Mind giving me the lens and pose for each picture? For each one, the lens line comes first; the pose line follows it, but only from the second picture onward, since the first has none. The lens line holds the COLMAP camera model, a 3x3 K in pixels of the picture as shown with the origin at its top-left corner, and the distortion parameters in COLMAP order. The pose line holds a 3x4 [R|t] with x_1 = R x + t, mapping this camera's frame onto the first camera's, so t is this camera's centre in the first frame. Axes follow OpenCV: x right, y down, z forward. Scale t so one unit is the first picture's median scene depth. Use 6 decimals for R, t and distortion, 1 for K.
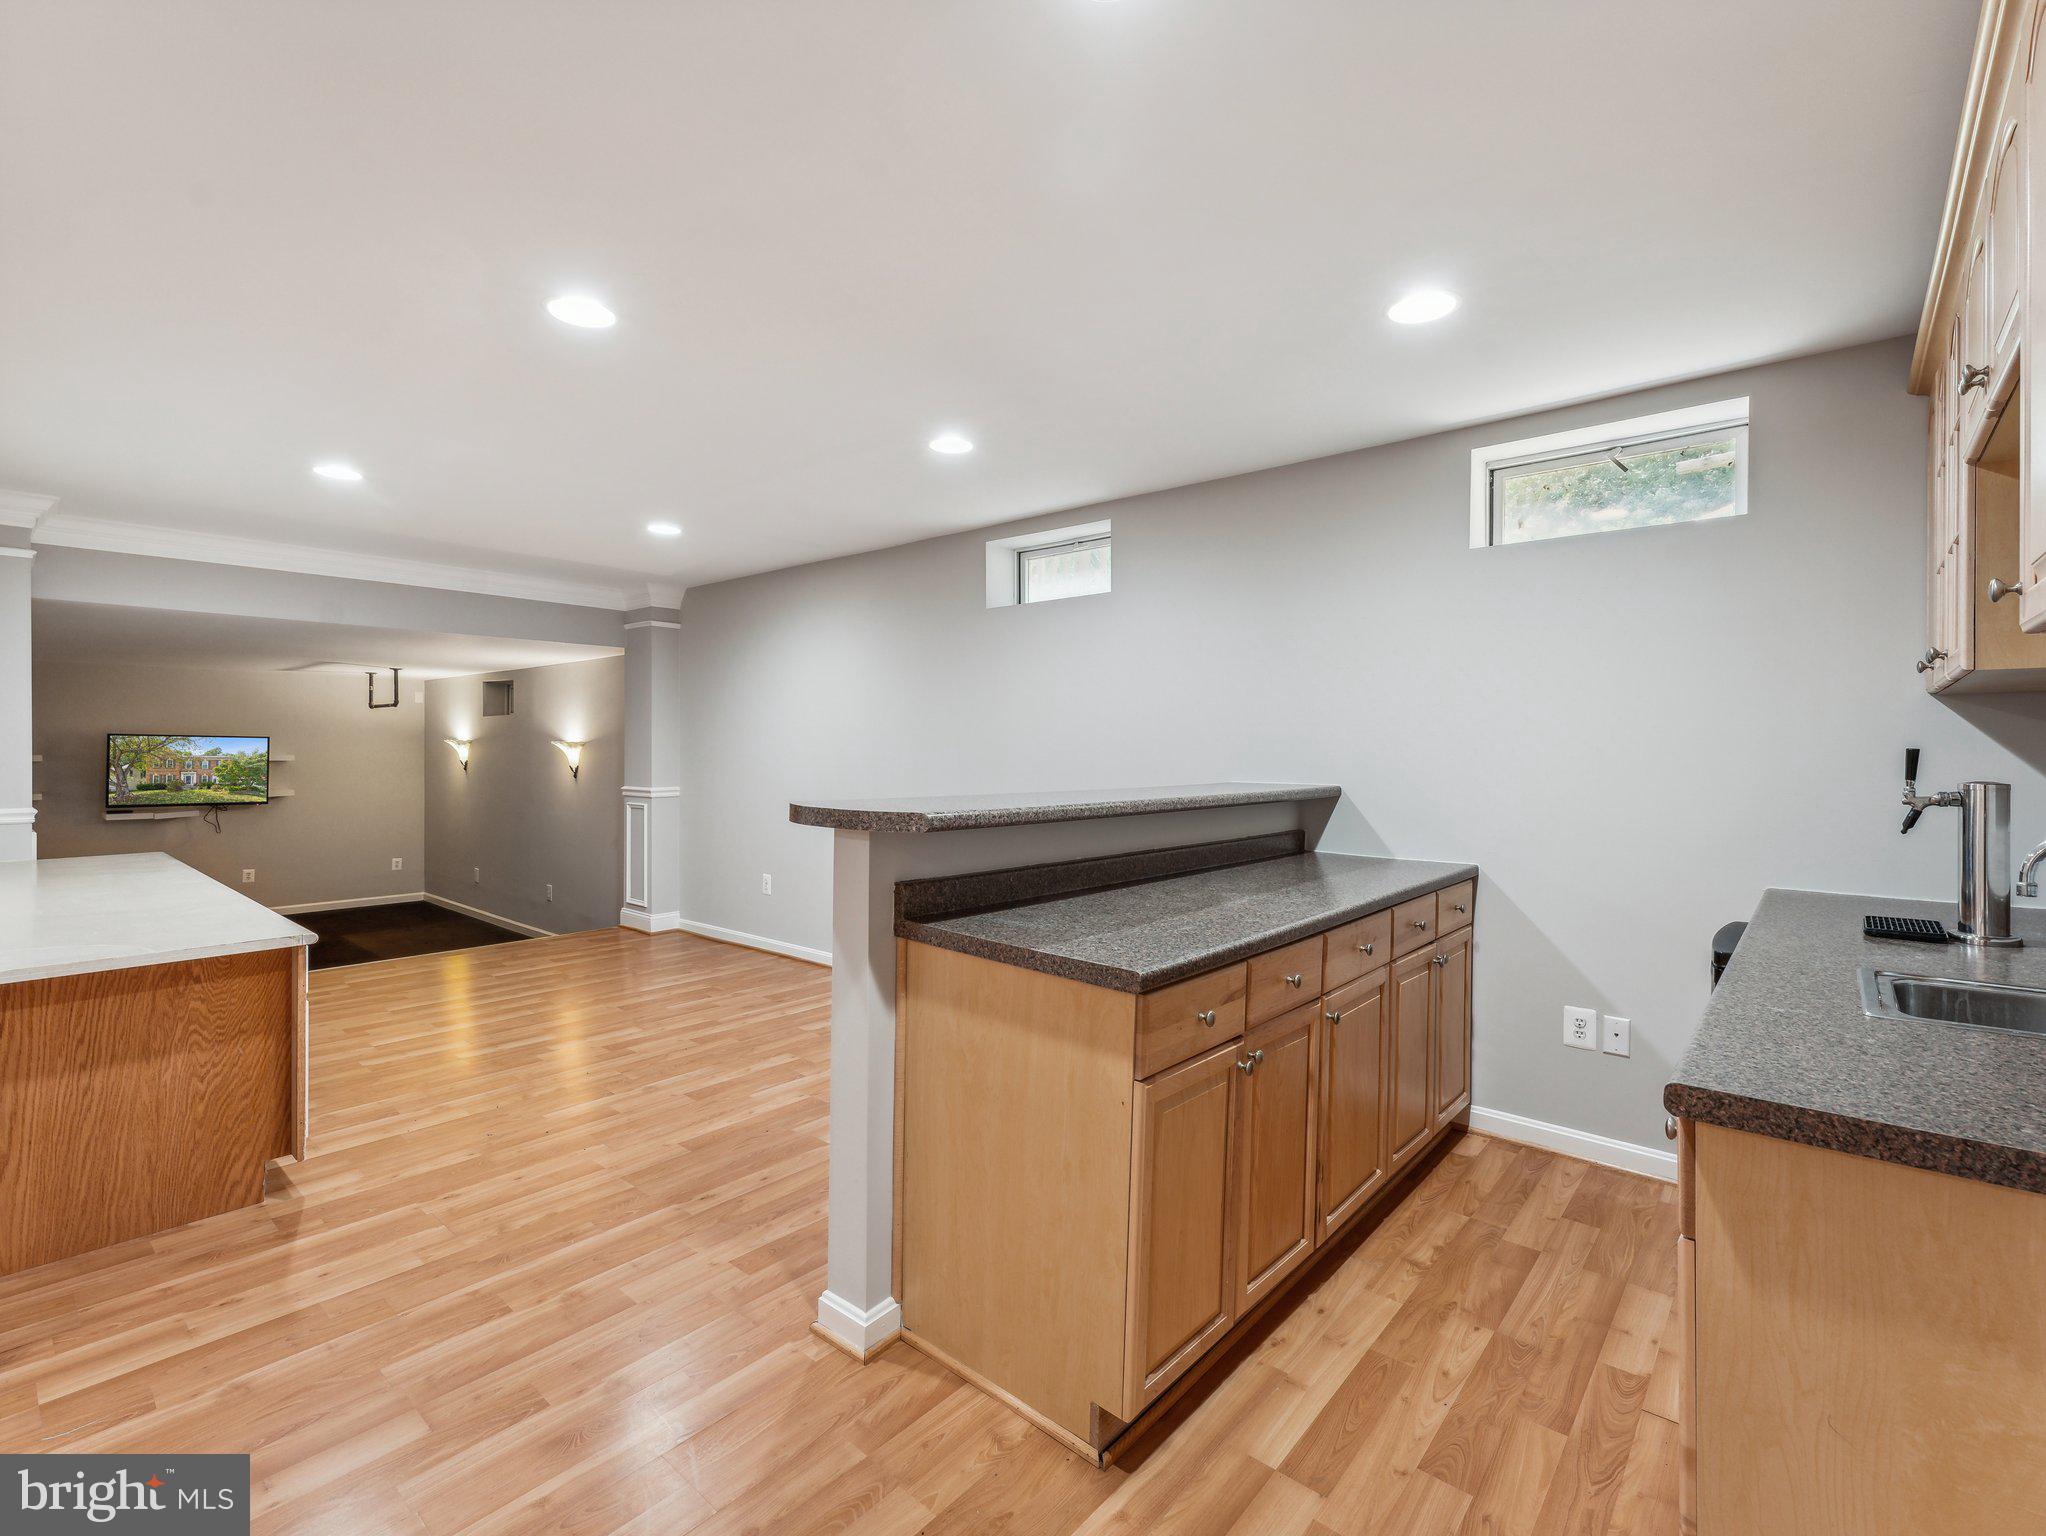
lens RADIAL K [[944.0, 0, 1024.9], [0, 944.0, 741.5], [0, 0, 1]] dist [0.001331, 0.000935]
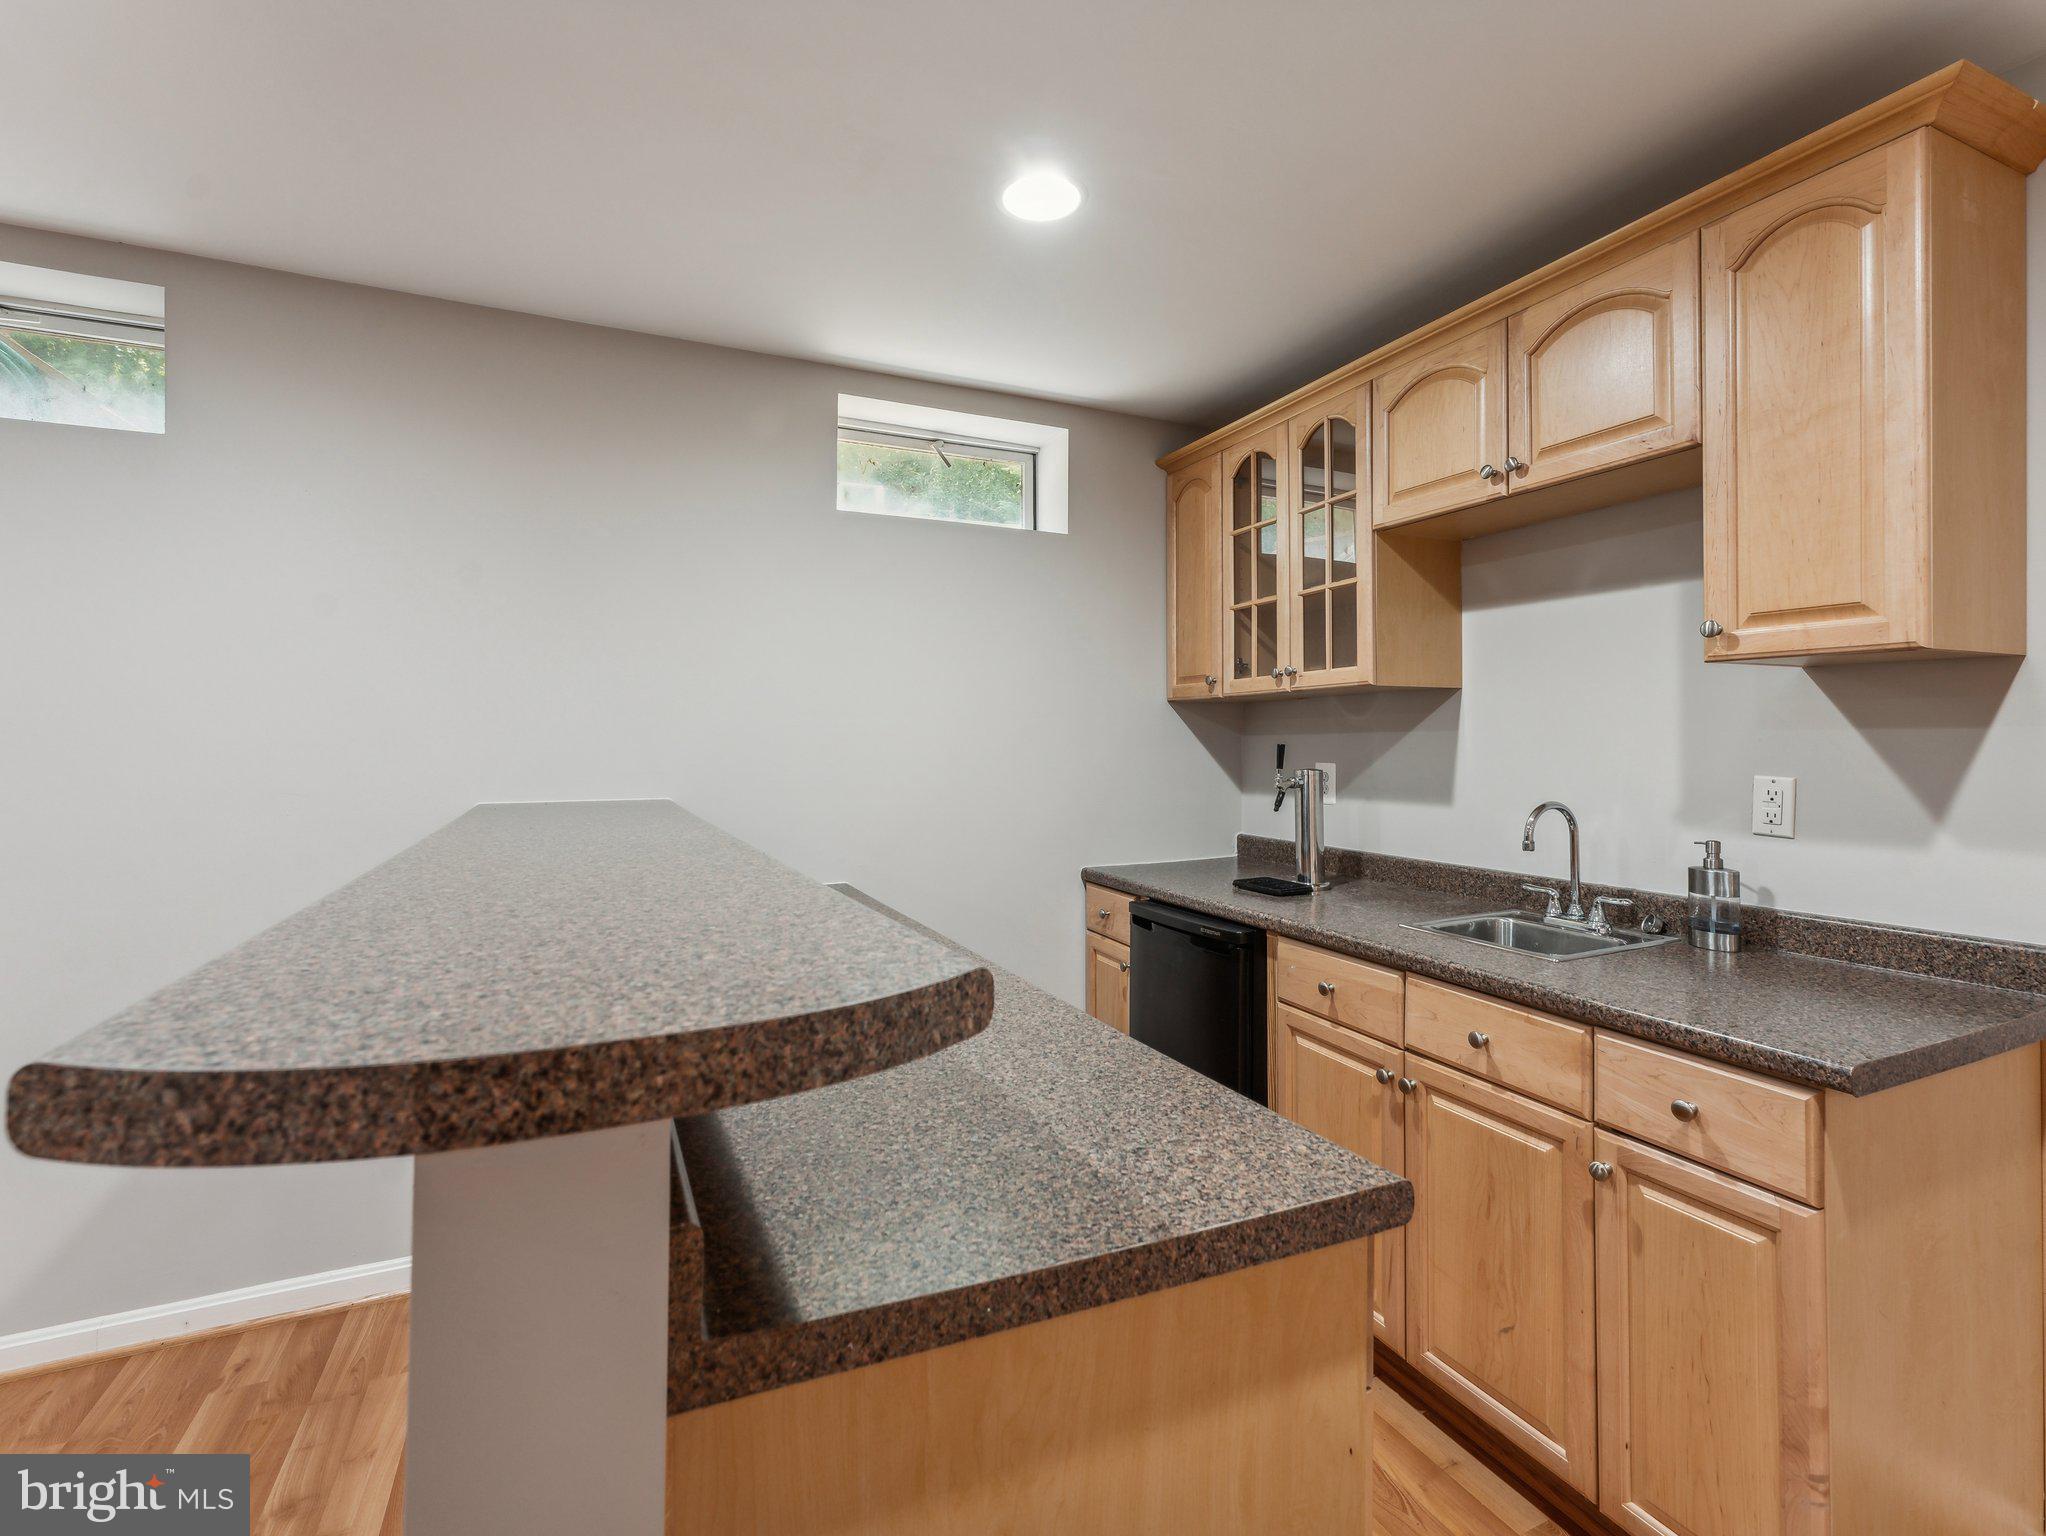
lens RADIAL K [[944.0, 0, 1024.9], [0, 944.0, 741.5], [0, 0, 1]] dist [0.001331, 0.000935]
pose [[0.408903, -0.009344, 0.912530, -0.299657], [-0.004023, 0.999919, 0.012042, -0.009605], [-0.912569, -0.008595, 0.408832, 0.633087]]
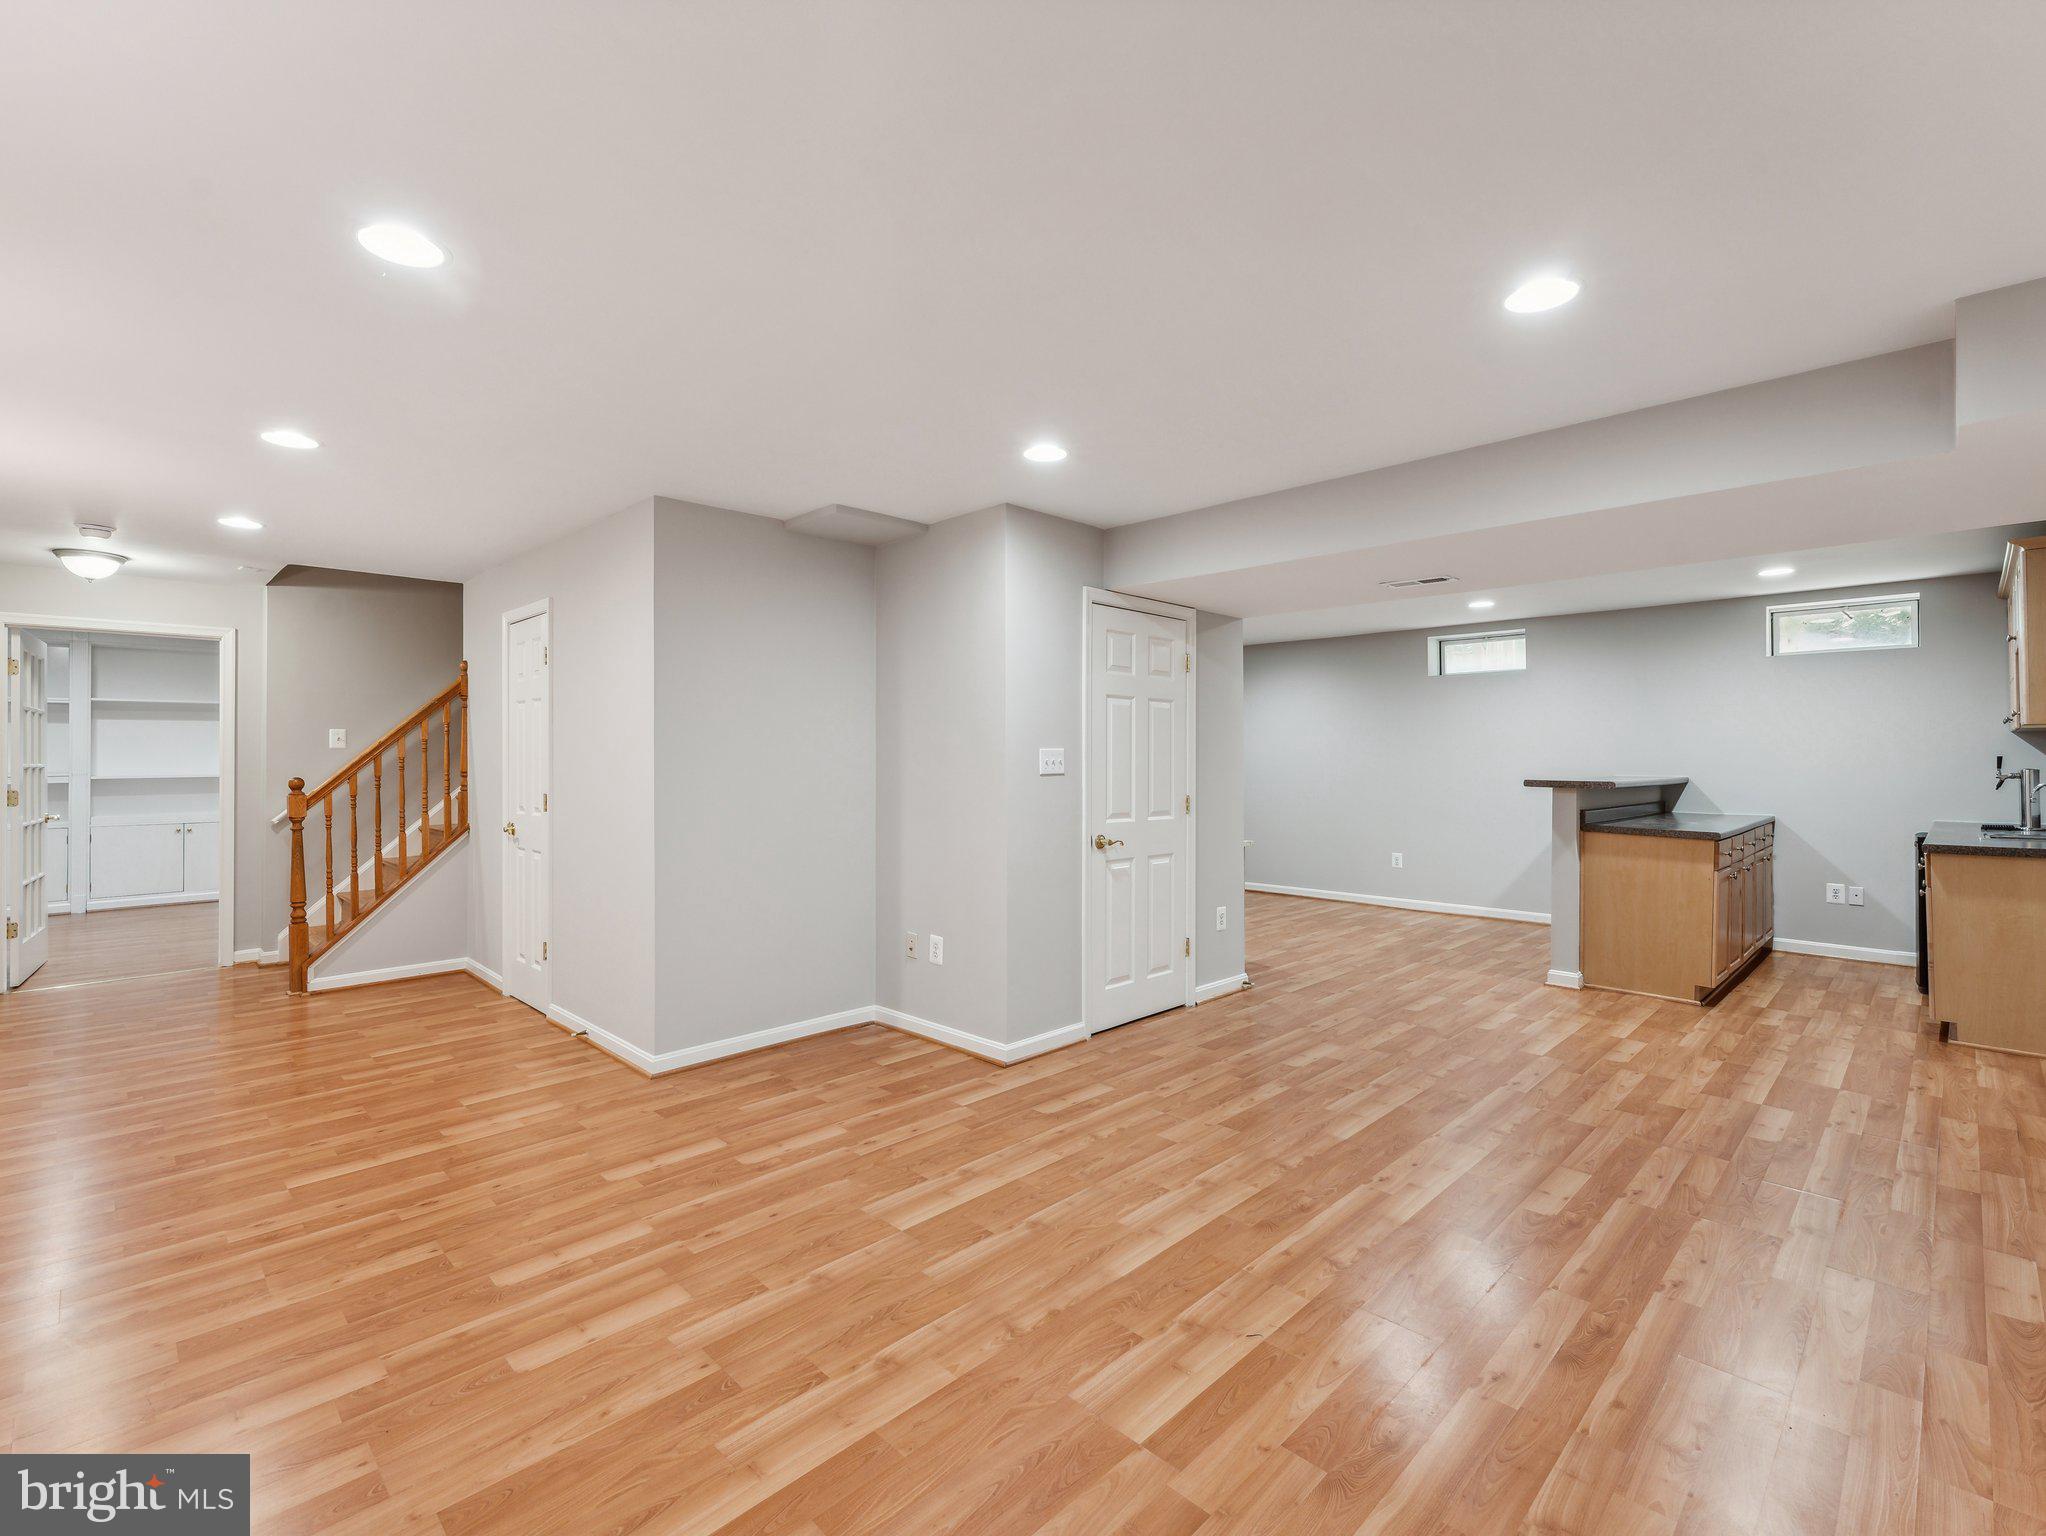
lens RADIAL K [[944.0, 0, 1024.9], [0, 944.0, 741.5], [0, 0, 1]] dist [0.001331, 0.000935]
pose [[0.997522, -0.005867, -0.070116, -1.206247], [0.004742, 0.999858, -0.016190, -0.002808], [0.070201, 0.015817, 0.997407, -1.387237]]
